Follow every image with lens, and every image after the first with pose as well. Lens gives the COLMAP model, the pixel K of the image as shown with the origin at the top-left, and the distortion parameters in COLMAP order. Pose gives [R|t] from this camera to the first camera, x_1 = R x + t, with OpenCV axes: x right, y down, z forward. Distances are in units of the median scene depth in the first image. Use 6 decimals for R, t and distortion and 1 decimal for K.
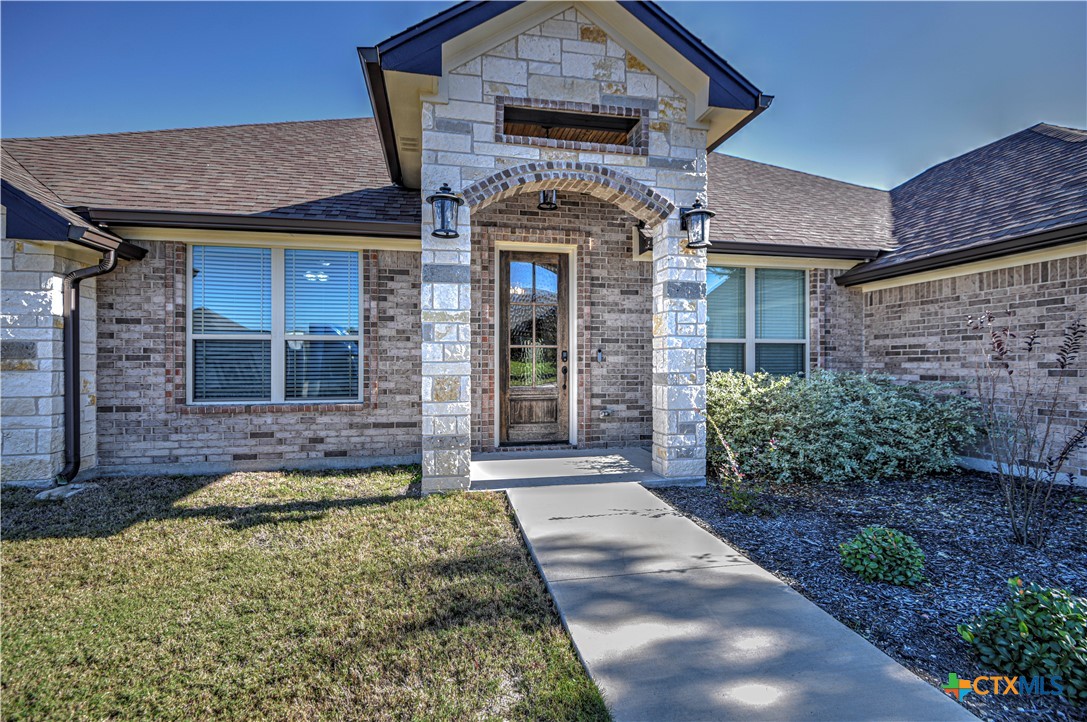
lens RADIAL K [[498.2, 0, 536.1], [0, 498.2, 363.6], [0, 0, 1]] dist [0.007515, -0.004754]
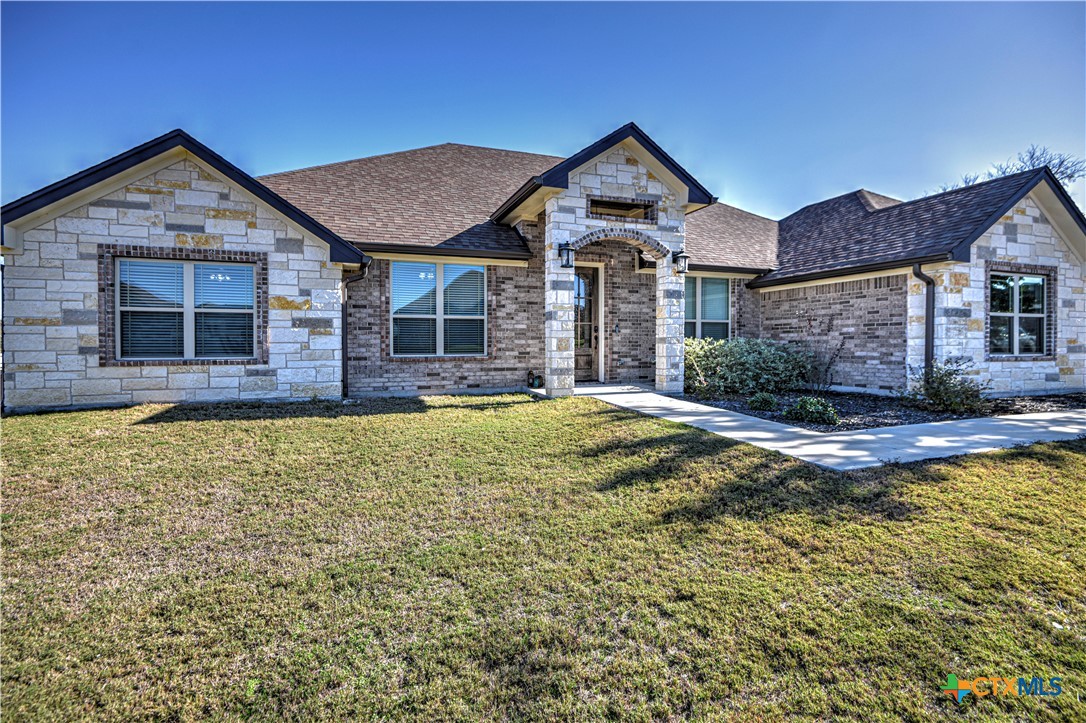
lens RADIAL K [[497.7, 0, 541.2], [0, 497.7, 354.6], [0, 0, 1]] dist [0.007515, -0.004754]
pose [[0.987450, -0.004299, 0.157873, -0.472511], [0.000470, 0.999705, 0.024284, 0.035828], [-0.157931, -0.023905, 0.987161, -0.757923]]
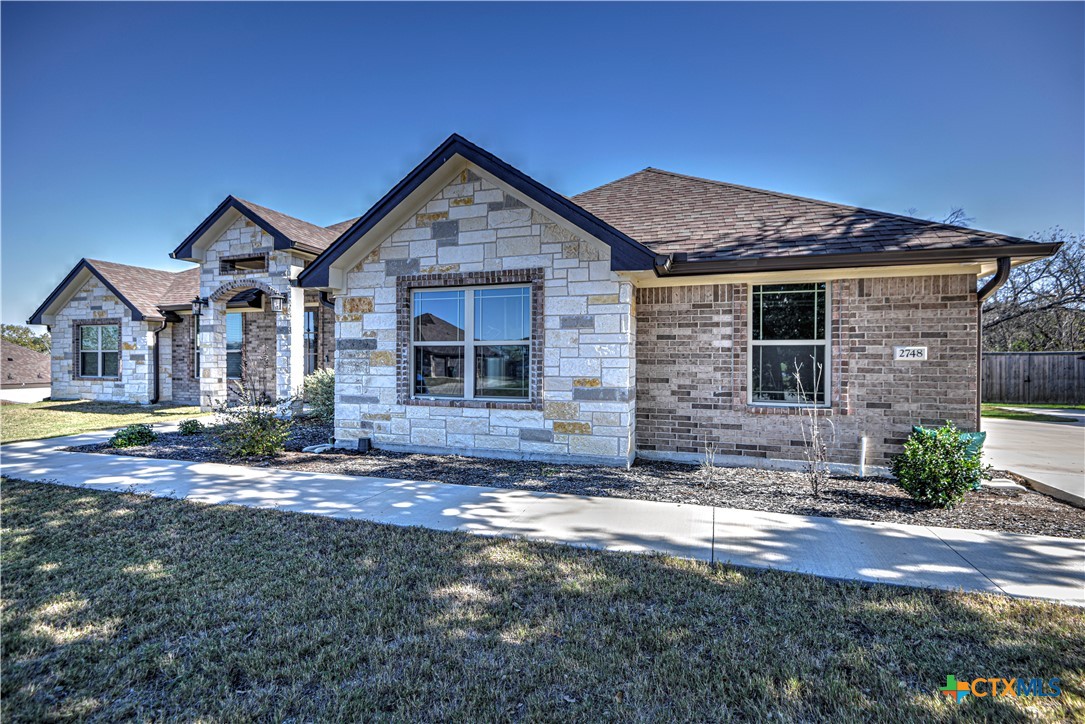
lens RADIAL K [[497.3, 0, 567.3], [0, 497.3, 367.3], [0, 0, 1]] dist [0.007515, -0.004754]
pose [[0.868308, 0.009946, -0.495925, 2.265581], [-0.000913, 0.999829, 0.018453, -0.022072], [0.496024, -0.015570, 0.868169, -0.272310]]
